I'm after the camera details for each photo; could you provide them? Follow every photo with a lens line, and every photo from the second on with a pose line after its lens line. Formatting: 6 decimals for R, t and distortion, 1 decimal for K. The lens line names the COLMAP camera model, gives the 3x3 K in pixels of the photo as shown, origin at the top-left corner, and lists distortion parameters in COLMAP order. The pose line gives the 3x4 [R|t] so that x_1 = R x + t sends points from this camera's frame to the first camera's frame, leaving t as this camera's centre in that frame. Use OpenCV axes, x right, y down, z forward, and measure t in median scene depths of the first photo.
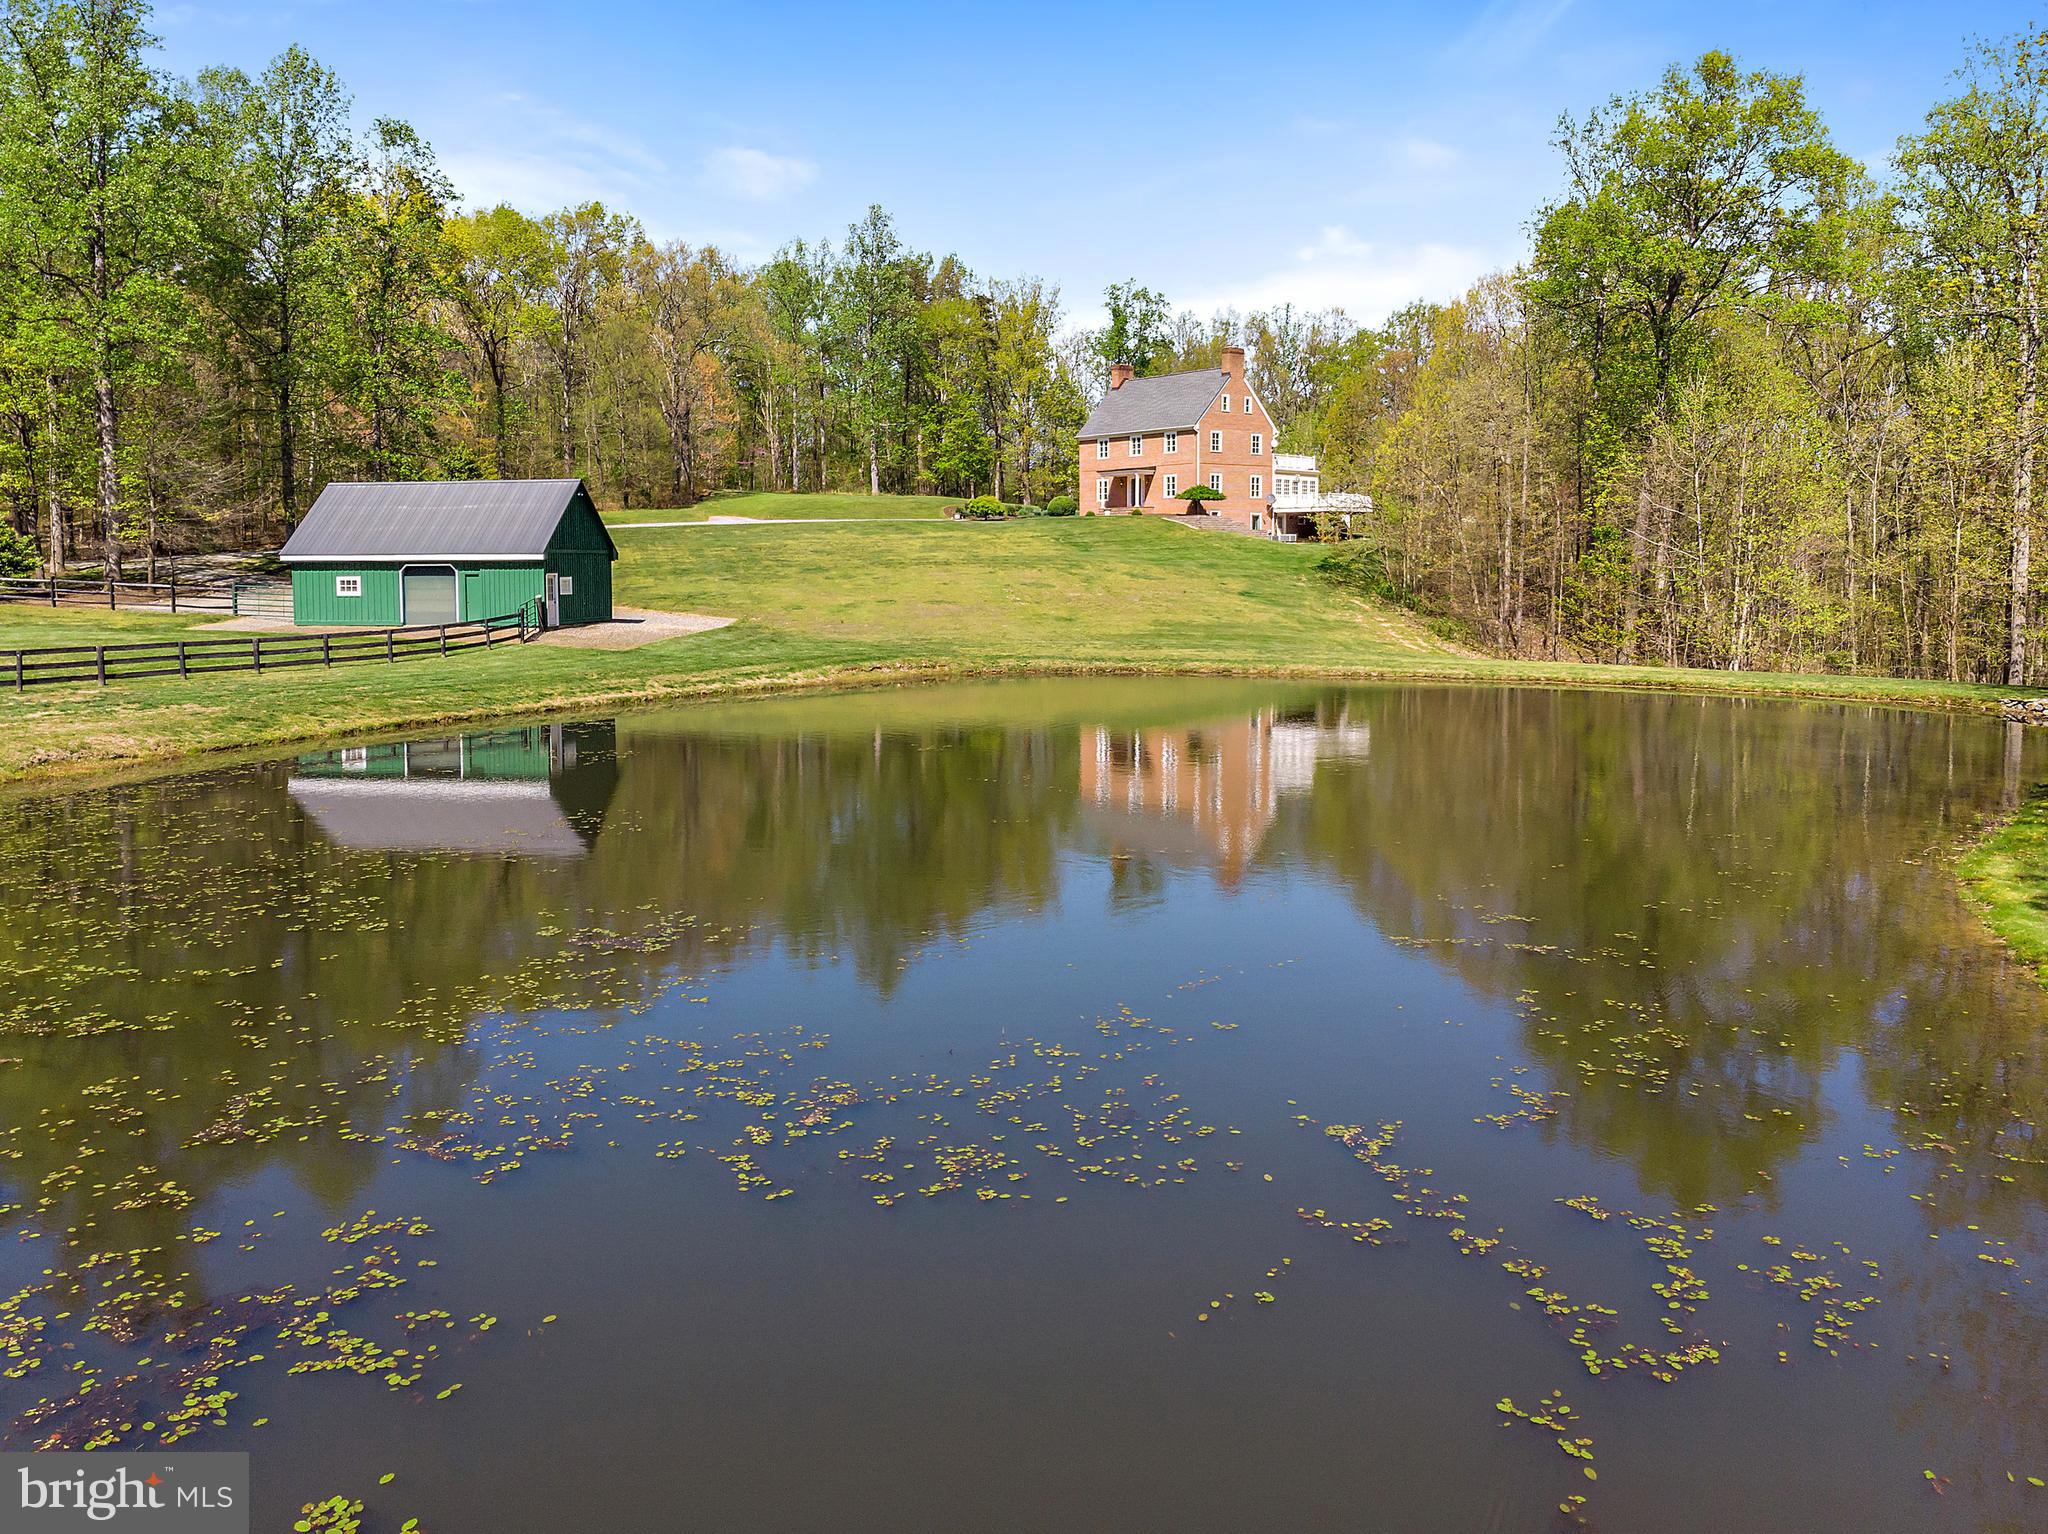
lens RADIAL K [[1823.6, 0, 1024.0], [0, 1823.6, 767.0], [0, 0, 1]] dist [0.005573, 0.001096]
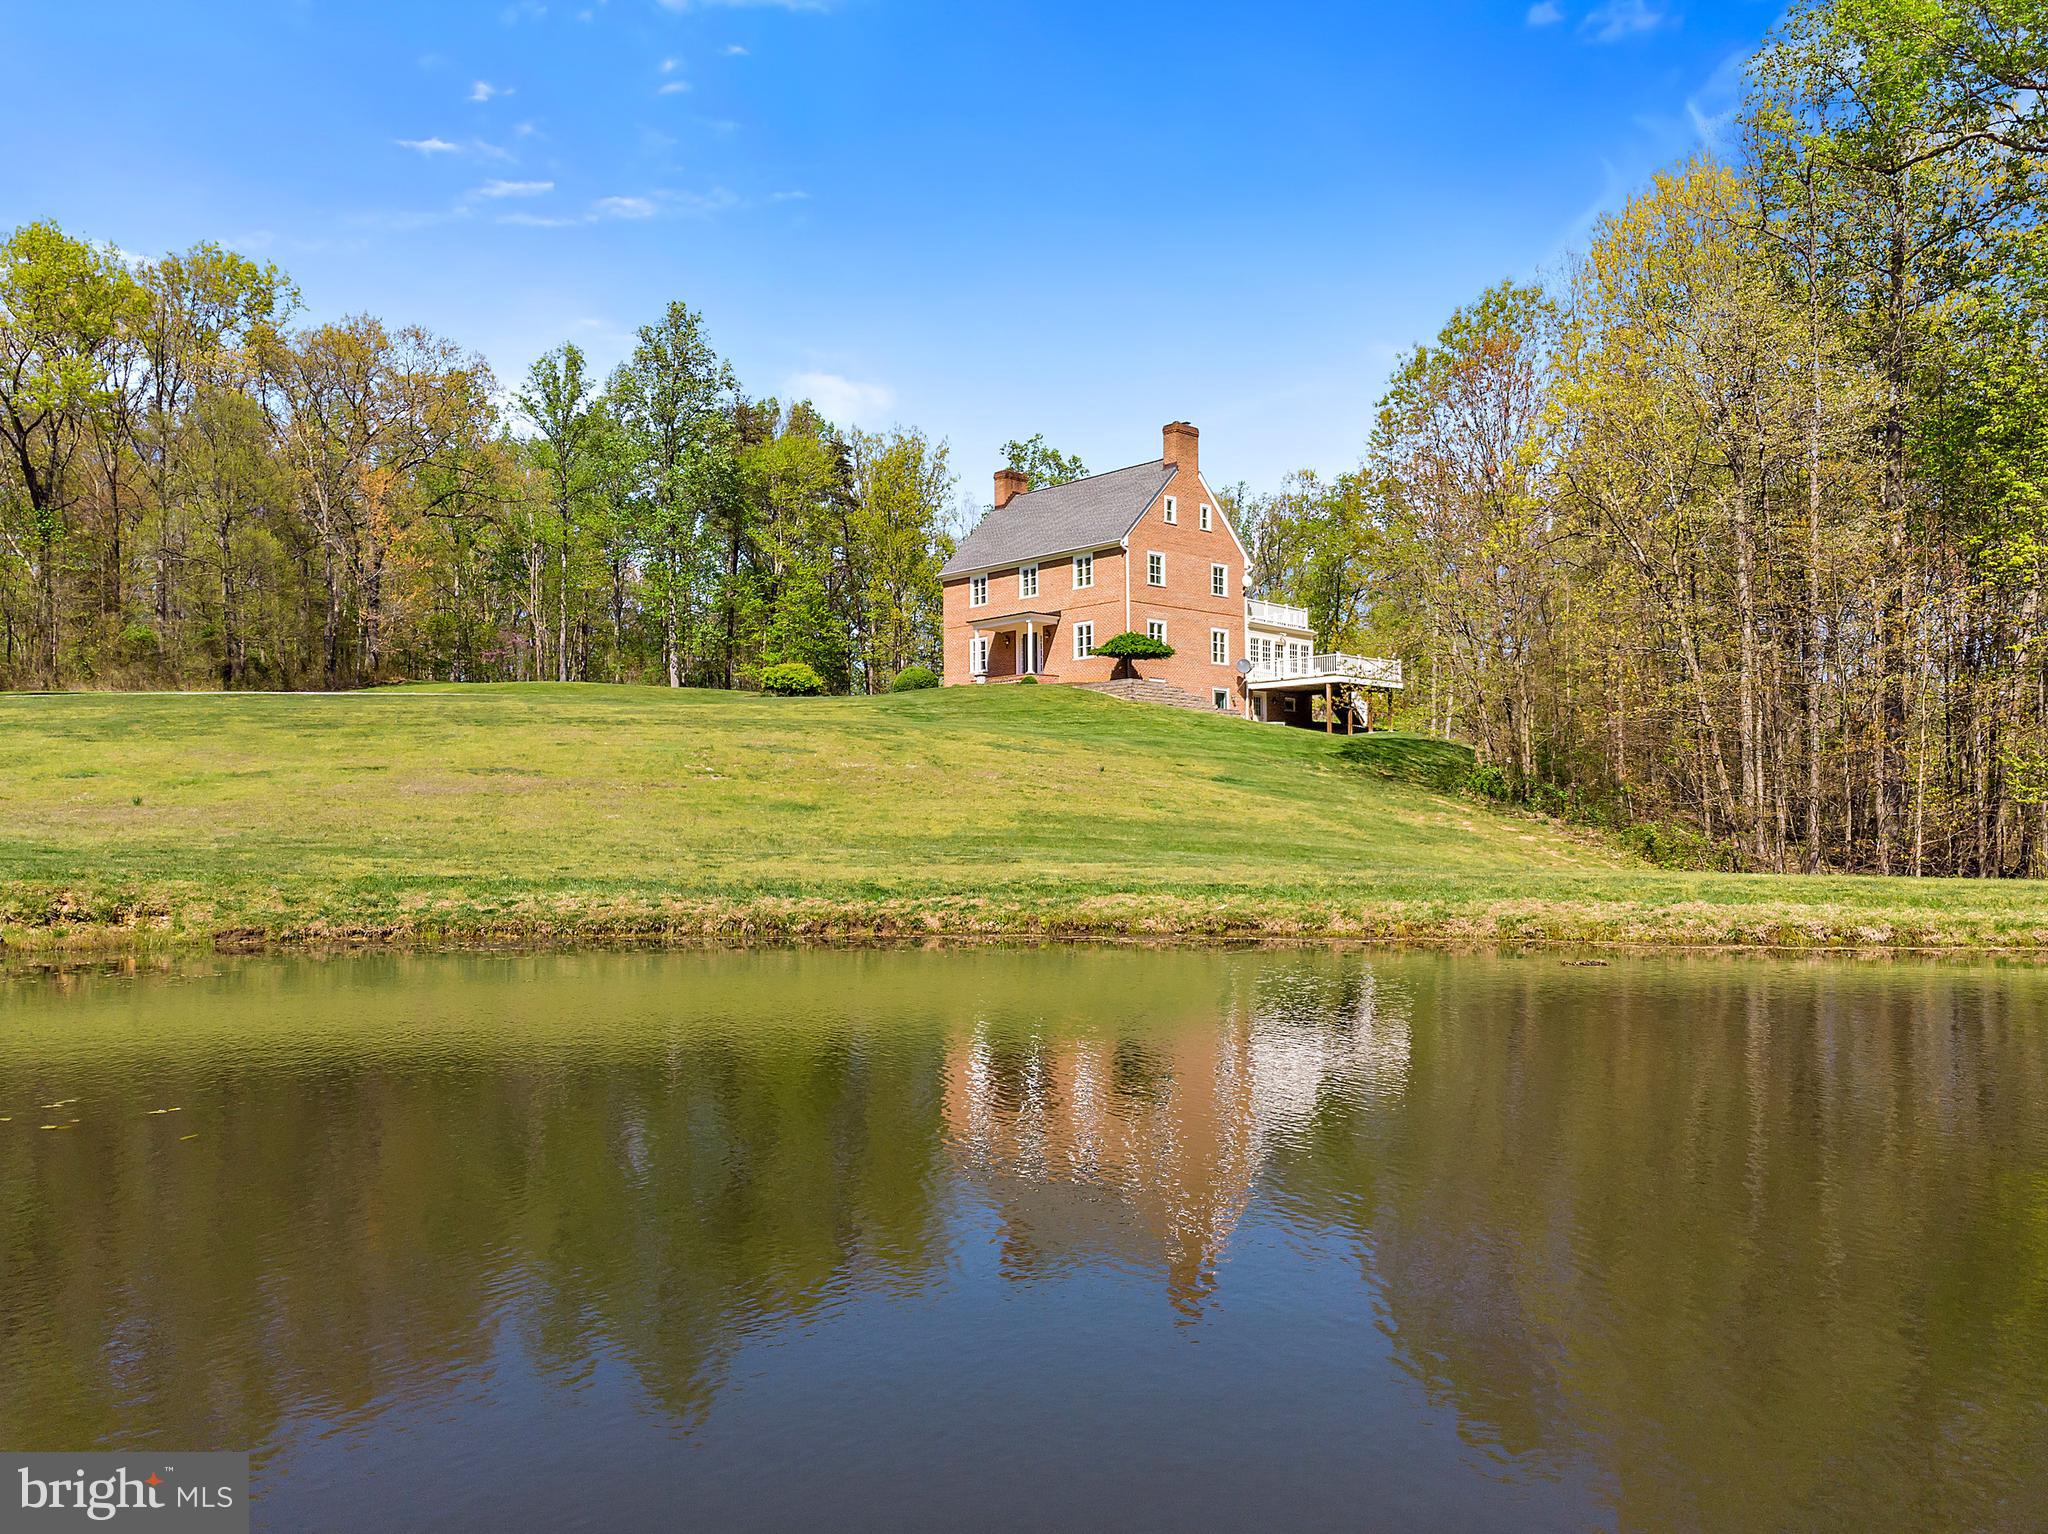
lens RADIAL K [[1823.6, 0, 1024.0], [0, 1823.6, 767.0], [0, 0, 1]] dist [0.005573, 0.001096]
pose [[0.999368, -0.002610, 0.035449, 0.036986], [0.007864, 0.988818, -0.148917, -0.019013], [-0.034664, 0.149101, 0.988214, 0.385280]]
